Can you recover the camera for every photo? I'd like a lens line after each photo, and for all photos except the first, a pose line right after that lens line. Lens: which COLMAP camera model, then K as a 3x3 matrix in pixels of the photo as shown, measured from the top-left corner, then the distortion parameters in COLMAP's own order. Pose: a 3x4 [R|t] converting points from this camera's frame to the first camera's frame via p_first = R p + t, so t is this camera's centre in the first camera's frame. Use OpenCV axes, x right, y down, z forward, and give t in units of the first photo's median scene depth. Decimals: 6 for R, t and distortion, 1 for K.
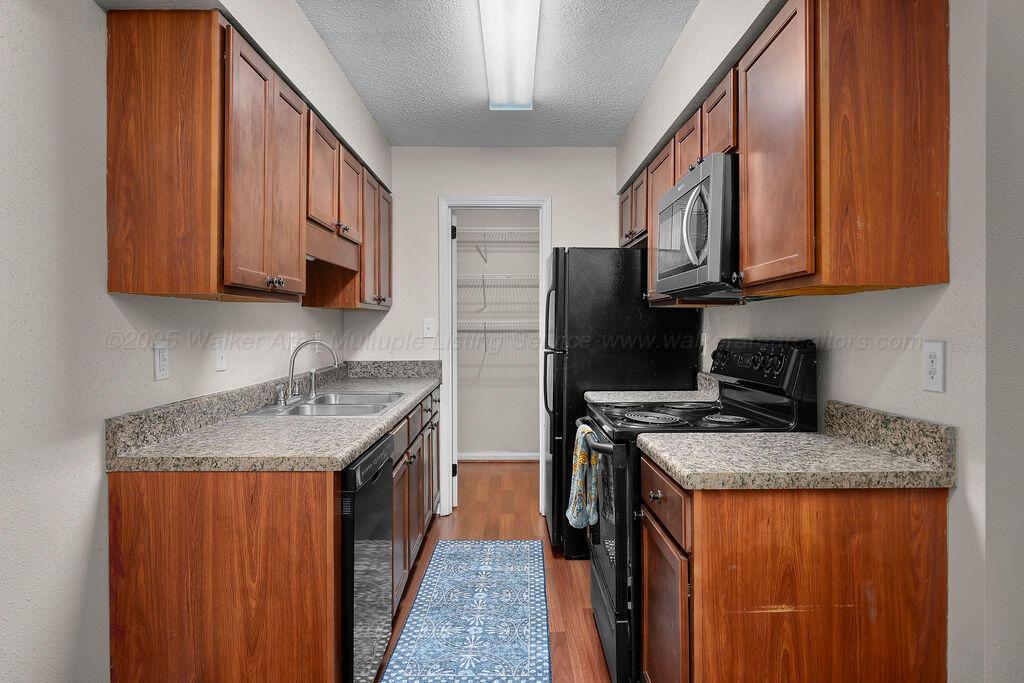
lens RADIAL K [[638.3, 0, 512.0], [0, 638.3, 341.5], [0, 0, 1]] dist [0.002857, -0.000614]
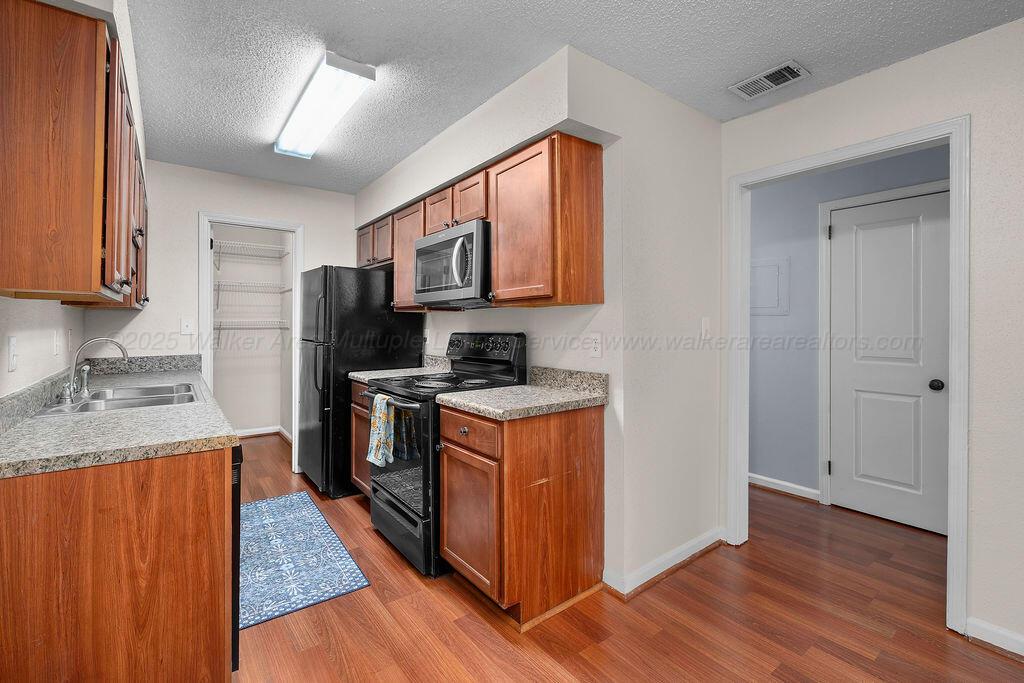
lens RADIAL K [[459.9, 0, 512.8], [0, 459.9, 327.8], [0, 0, 1]] dist [-0.000180, 0.000073]
pose [[0.797830, -0.003543, 0.602872, -0.373491], [0.013928, 0.999824, -0.012557, 0.000432], [-0.602722, 0.018416, 0.797739, 0.004702]]
